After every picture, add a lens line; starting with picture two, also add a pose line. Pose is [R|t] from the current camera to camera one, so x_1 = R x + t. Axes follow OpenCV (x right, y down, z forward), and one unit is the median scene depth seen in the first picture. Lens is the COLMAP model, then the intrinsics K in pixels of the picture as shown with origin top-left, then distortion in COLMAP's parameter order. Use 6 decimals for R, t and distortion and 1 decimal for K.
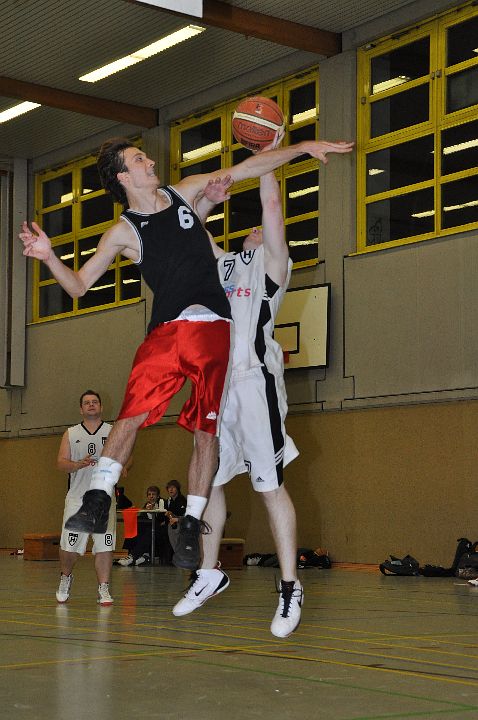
lens RADIAL K [[1465.8, 0, 248.0], [0, 1465.8, 368.4], [0, 0, 1]] dist [0.398748, 0.000000]
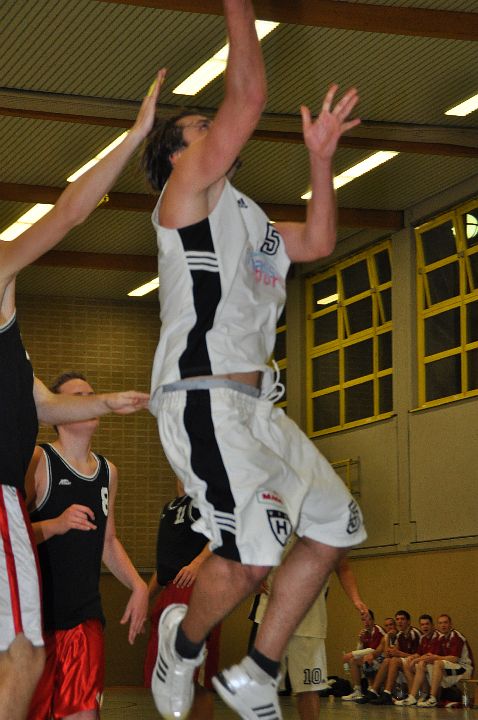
lens RADIAL K [[2278.6, 0, 237.1], [0, 2278.6, 359.4], [0, 0, 1]] dist [0.899702, 0.000000]
pose [[0.947907, -0.044550, -0.315415, 0.252395], [0.036041, 0.998813, -0.032761, -0.032793], [0.316500, 0.019686, 0.948388, -0.345805]]
